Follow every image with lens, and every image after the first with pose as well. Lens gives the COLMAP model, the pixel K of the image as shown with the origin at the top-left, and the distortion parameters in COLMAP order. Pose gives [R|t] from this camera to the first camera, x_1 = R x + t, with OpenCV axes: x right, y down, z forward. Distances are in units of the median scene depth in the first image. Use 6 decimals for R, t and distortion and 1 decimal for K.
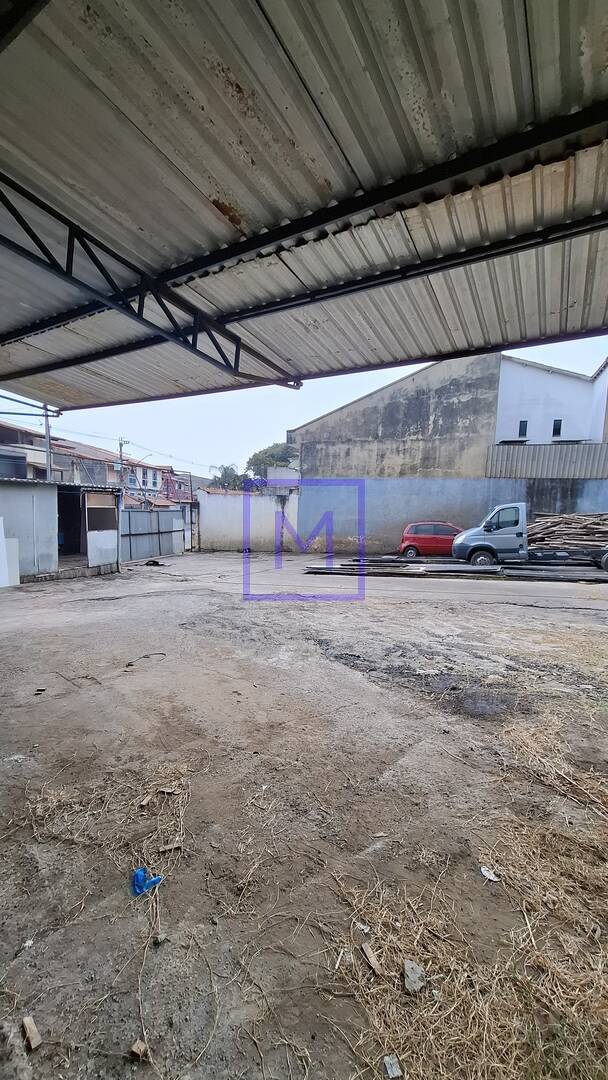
lens RADIAL K [[428.6, 0, 305.5], [0, 428.6, 542.9], [0, 0, 1]] dist [0.002857, 0.000331]
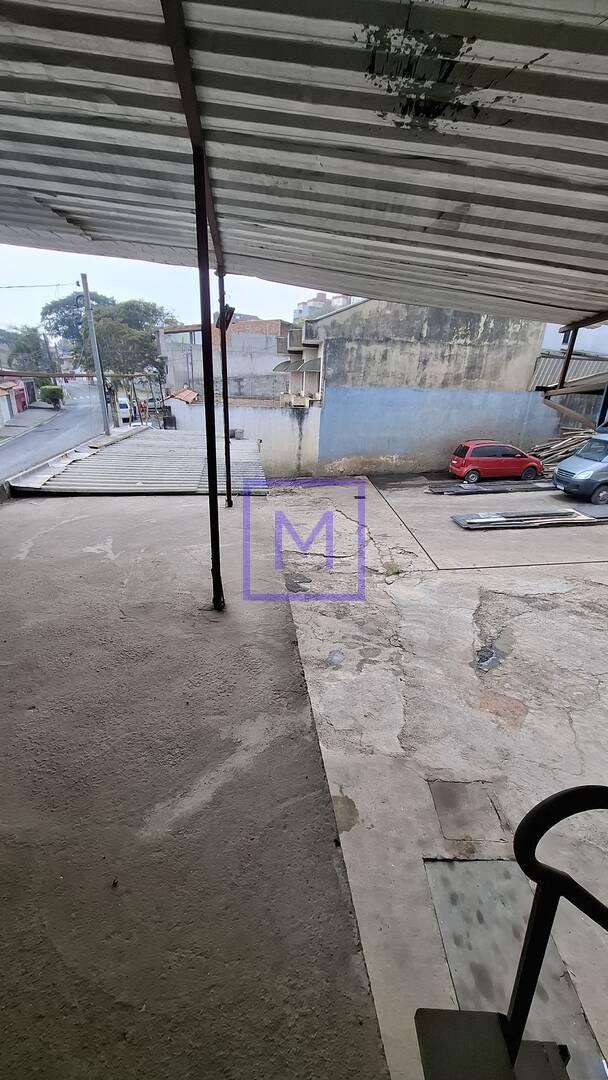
lens RADIAL K [[428.6, 0, 305.5], [0, 428.6, 542.9], [0, 0, 1]] dist [0.002857, 0.000331]
pose [[0.898434, -0.161611, 0.408287, -0.473240], [0.033555, 0.952358, 0.303132, -0.129912], [-0.437825, -0.258644, 0.861053, 0.269873]]
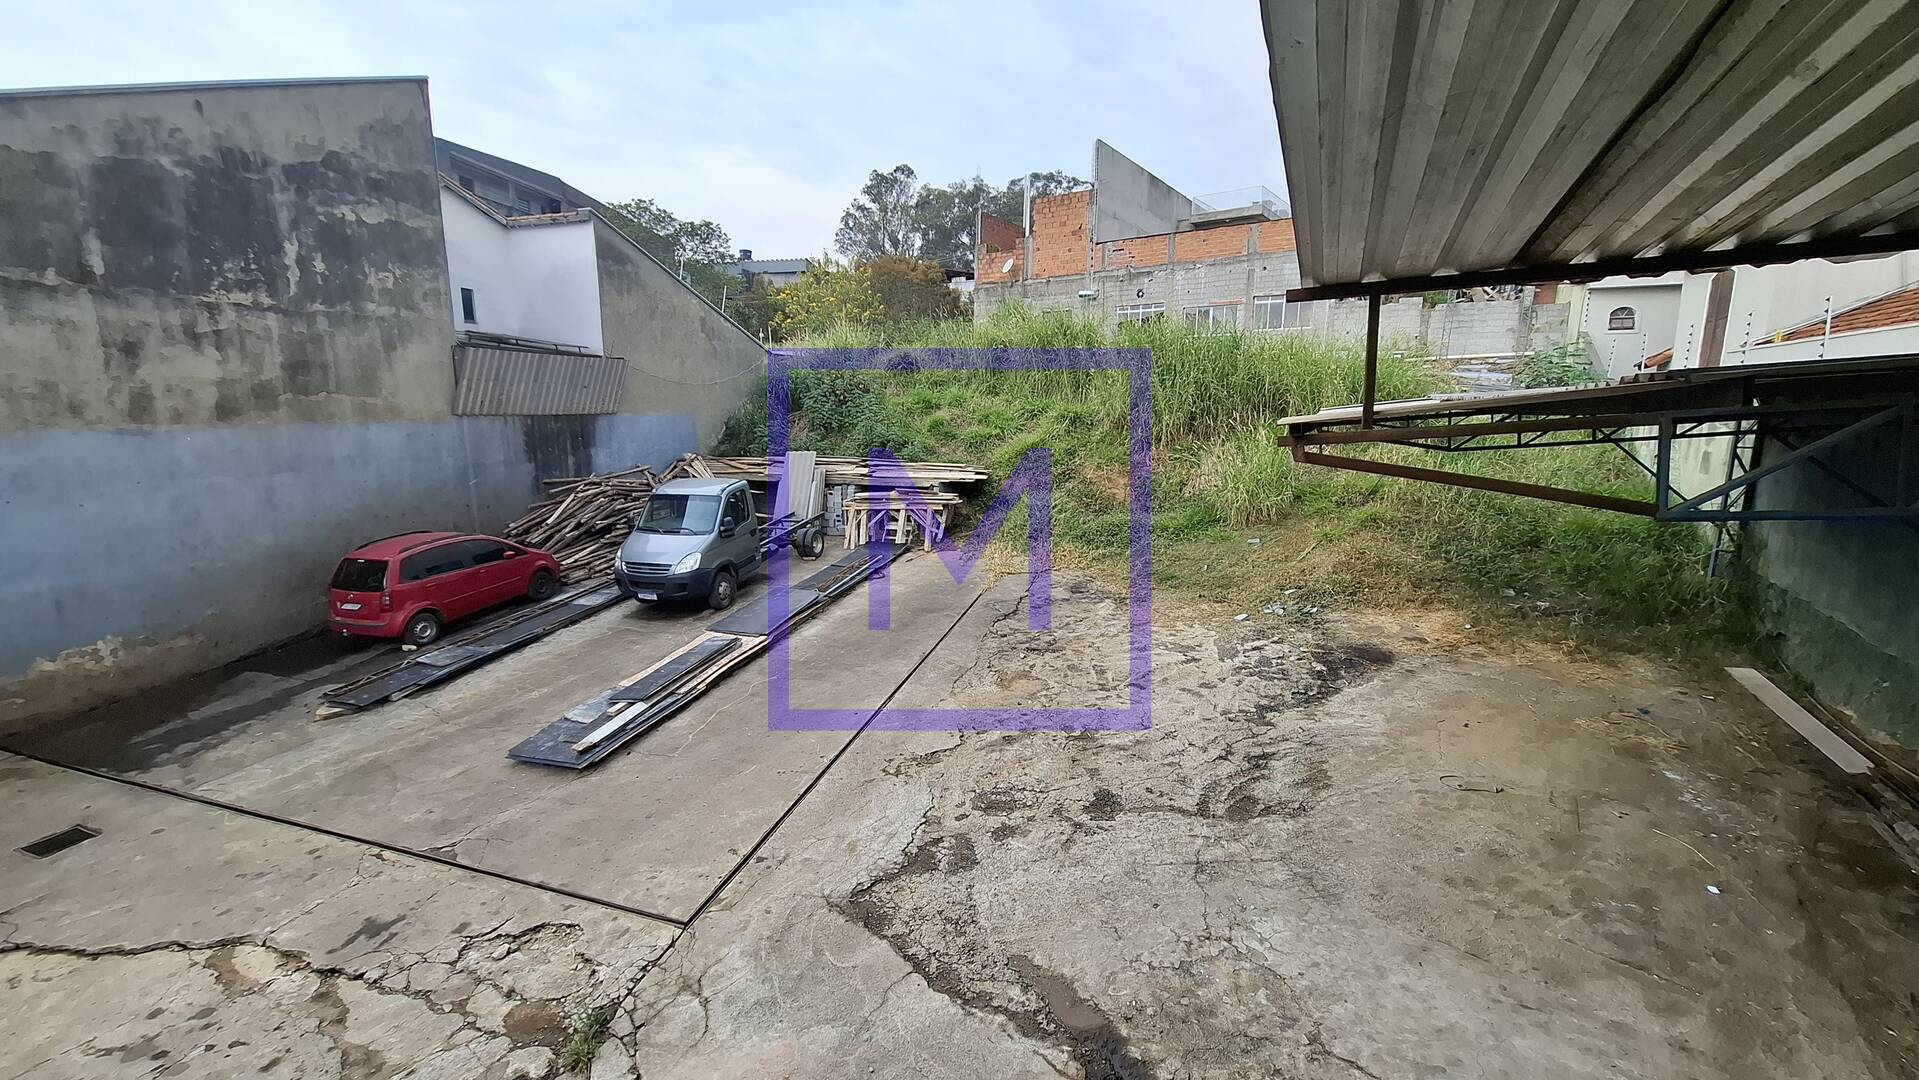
lens RADIAL K [[757.3, 0, 968.7], [0, 757.3, 542.2], [0, 0, 1]] dist [-0.003066, 0.000644]
pose [[-0.102955, -0.217067, 0.970712, -0.408515], [0.078456, 0.971086, 0.225472, -0.153142], [-0.991587, 0.099371, -0.082948, 0.521682]]
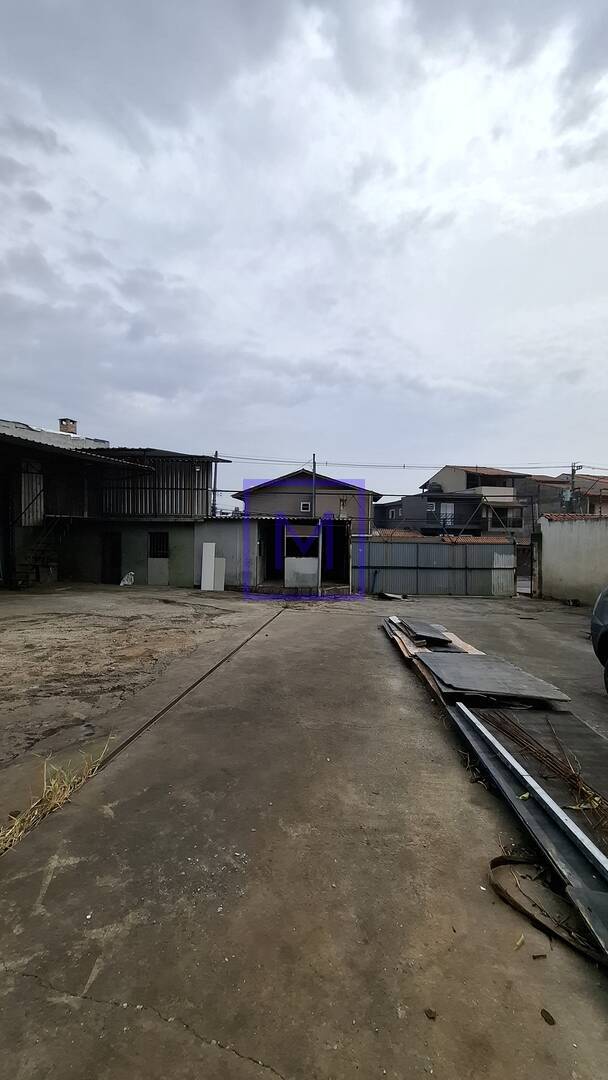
lens RADIAL K [[431.0, 0, 304.0], [0, 431.0, 538.2], [0, 0, 1]] dist [-0.001930, 0.000721]
pose [[0.297822, -0.021180, -0.954387, 0.441995], [-0.084299, 0.995265, -0.048393, -0.016823], [0.950892, 0.094867, 0.294626, 0.469581]]
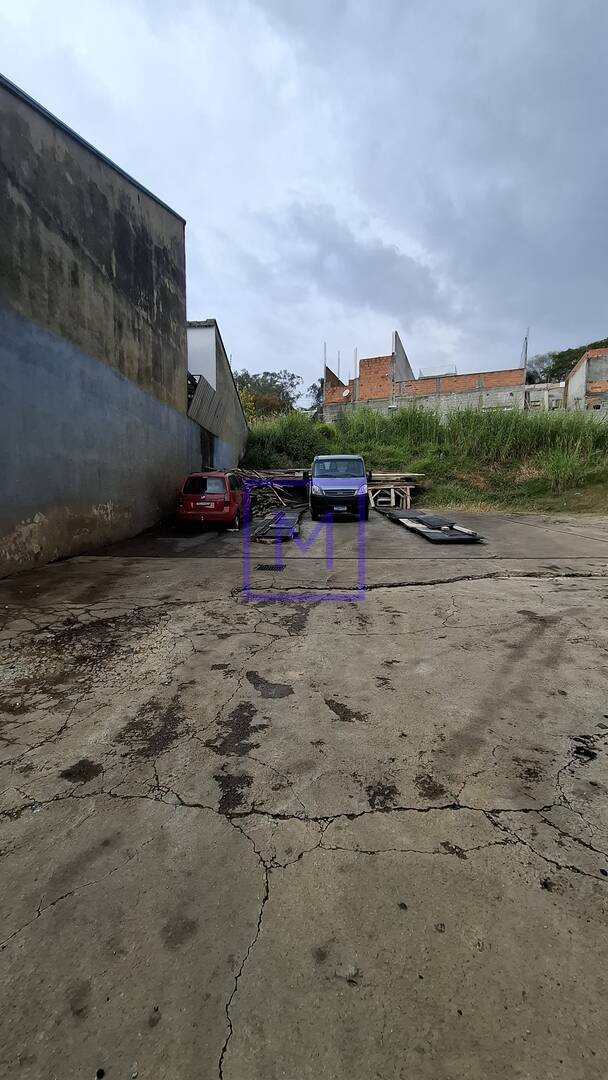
lens RADIAL K [[435.7, 0, 306.0], [0, 435.7, 541.6], [0, 0, 1]] dist [0.000371, 0.000065]
pose [[-0.347585, -0.108268, 0.931377, -0.361866], [0.070170, 0.987522, 0.140982, -0.027815], [-0.935019, 0.114358, -0.335651, 1.036488]]
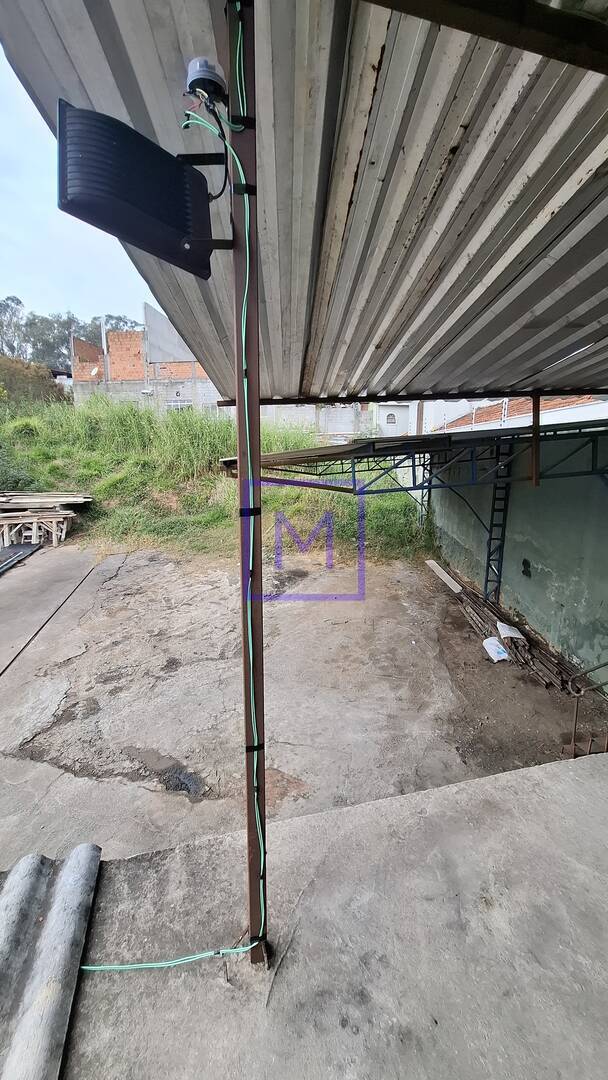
lens RADIAL K [[426.2, 0, 301.2], [0, 426.2, 544.2], [0, 0, 1]] dist [-0.003066, 0.000644]
pose [[-0.544373, -0.206545, 0.813017, -0.450589], [0.049179, 0.959687, 0.276735, -0.151944], [-0.837400, 0.190631, -0.512270, 0.519165]]
